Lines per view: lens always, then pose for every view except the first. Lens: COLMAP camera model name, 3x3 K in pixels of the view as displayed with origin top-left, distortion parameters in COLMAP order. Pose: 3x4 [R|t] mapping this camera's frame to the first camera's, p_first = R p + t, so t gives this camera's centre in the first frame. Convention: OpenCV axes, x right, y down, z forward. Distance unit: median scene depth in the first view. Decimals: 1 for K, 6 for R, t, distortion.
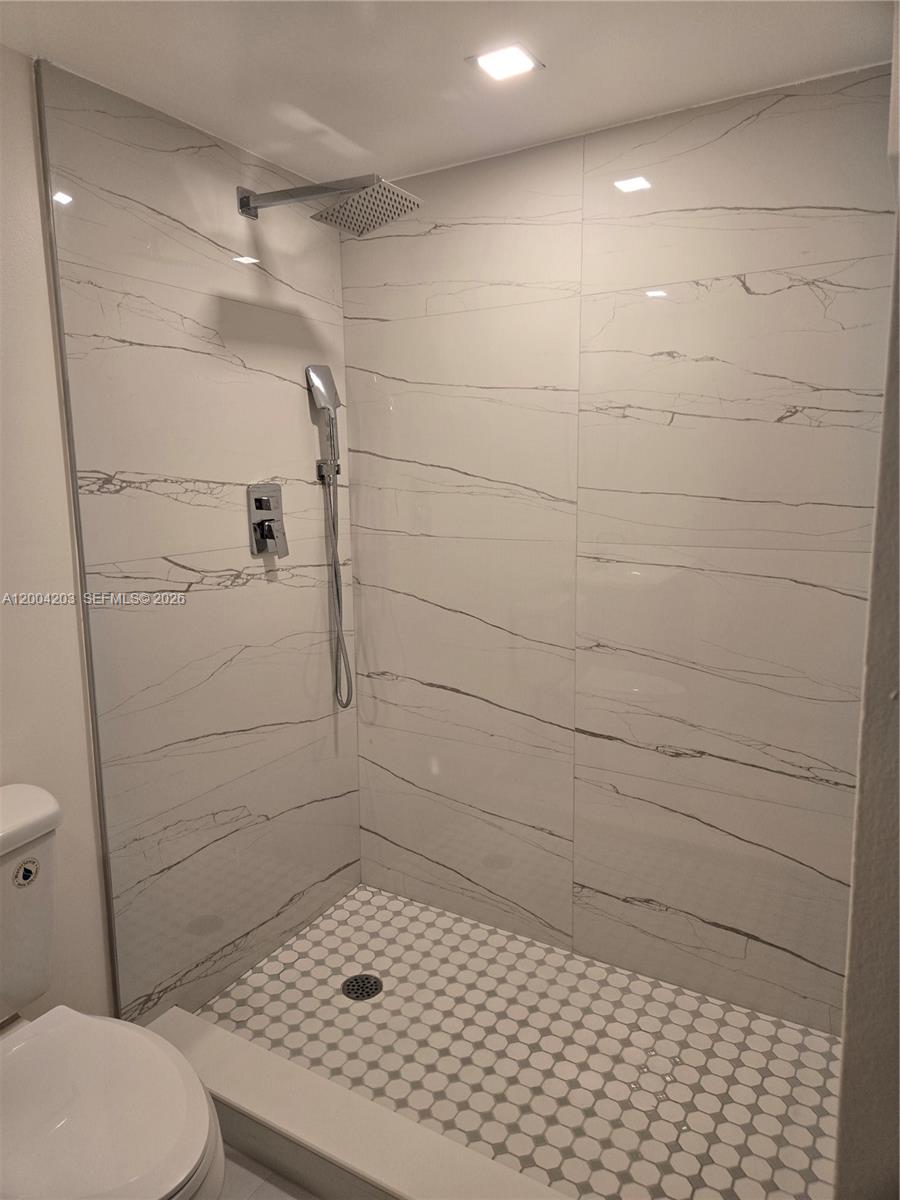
lens RADIAL K [[808.7, 0, 450.0], [0, 808.7, 600.0], [0, 0, 1]] dist [0.082578, -0.078993]
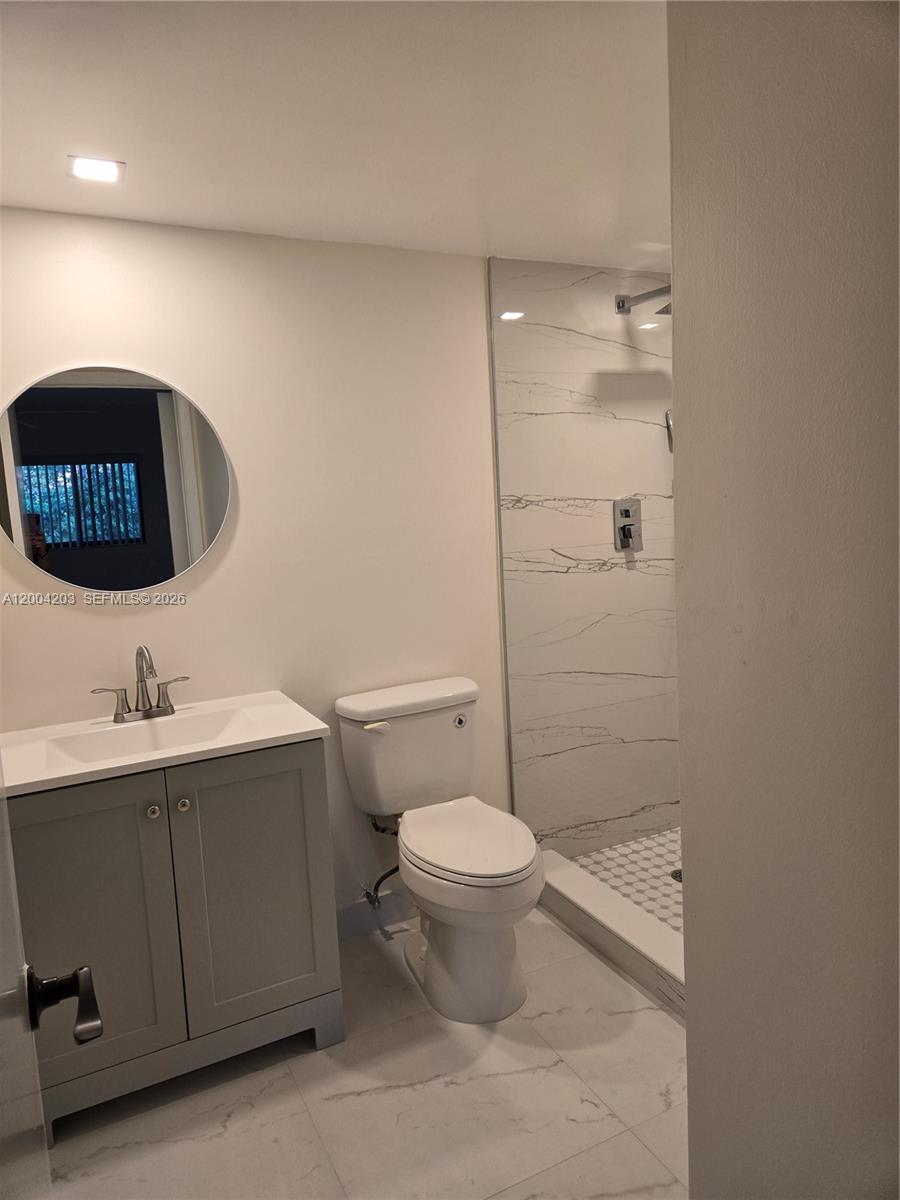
lens RADIAL K [[808.7, 0, 450.0], [0, 808.7, 600.0], [0, 0, 1]] dist [0.082578, -0.078993]
pose [[0.843938, 0.029603, -0.535624, 0.279904], [-0.043068, 0.998992, -0.012646, 0.064106], [0.534710, 0.033741, 0.844362, -0.351618]]
